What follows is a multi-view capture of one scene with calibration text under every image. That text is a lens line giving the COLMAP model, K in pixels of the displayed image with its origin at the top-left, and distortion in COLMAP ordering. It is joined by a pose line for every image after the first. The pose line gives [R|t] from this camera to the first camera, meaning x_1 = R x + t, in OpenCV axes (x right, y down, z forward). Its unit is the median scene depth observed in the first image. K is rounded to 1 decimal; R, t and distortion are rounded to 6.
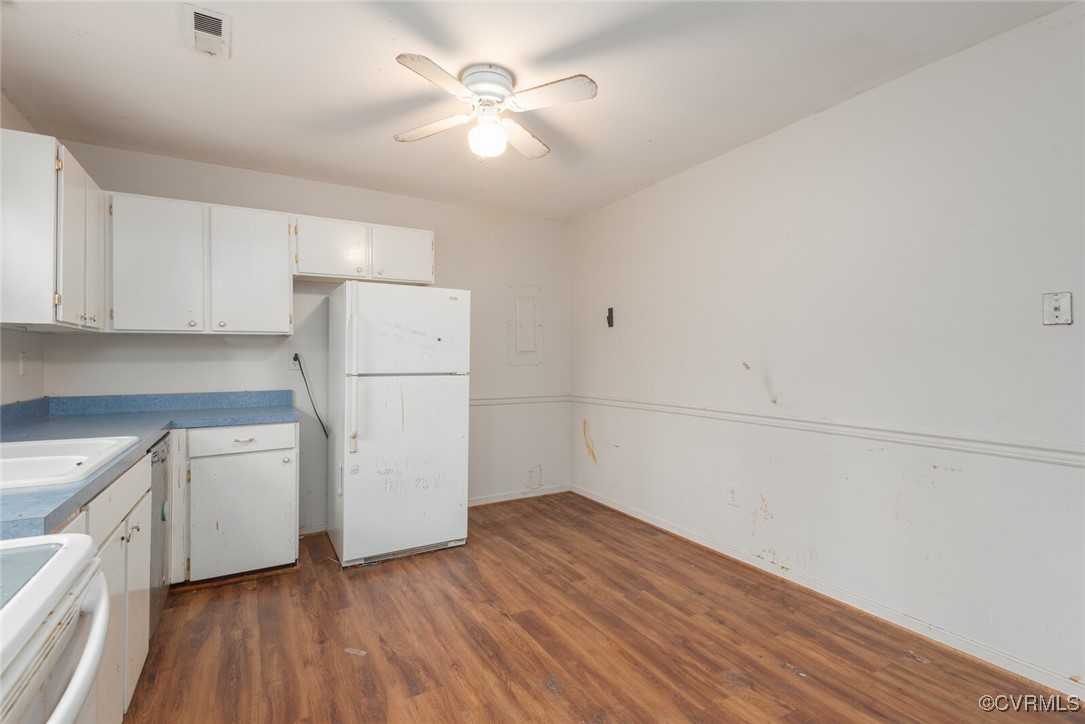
lens RADIAL K [[516.4, 0, 537.7], [0, 516.4, 356.2], [0, 0, 1]] dist [0.050757, -0.021393]
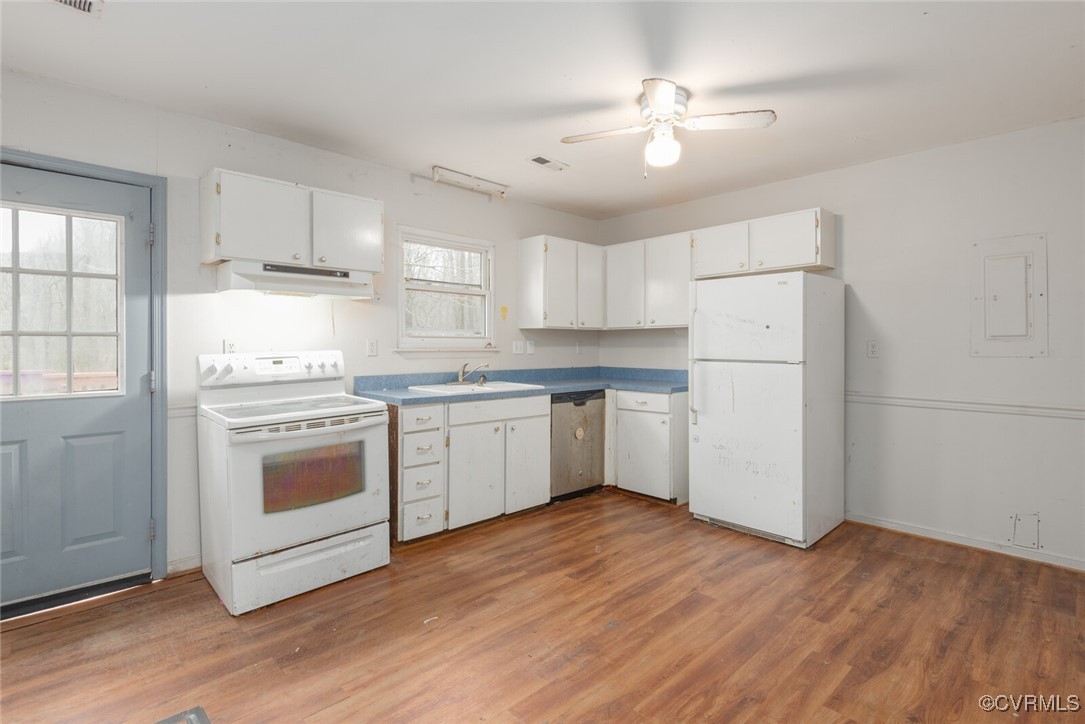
lens RADIAL K [[516.4, 0, 537.7], [0, 516.4, 356.2], [0, 0, 1]] dist [0.050757, -0.021393]
pose [[0.251512, 0.023128, -0.967578, 0.712387], [-0.001742, 0.999724, 0.023444, 0.001296], [0.967853, -0.004211, 0.251483, 0.354597]]
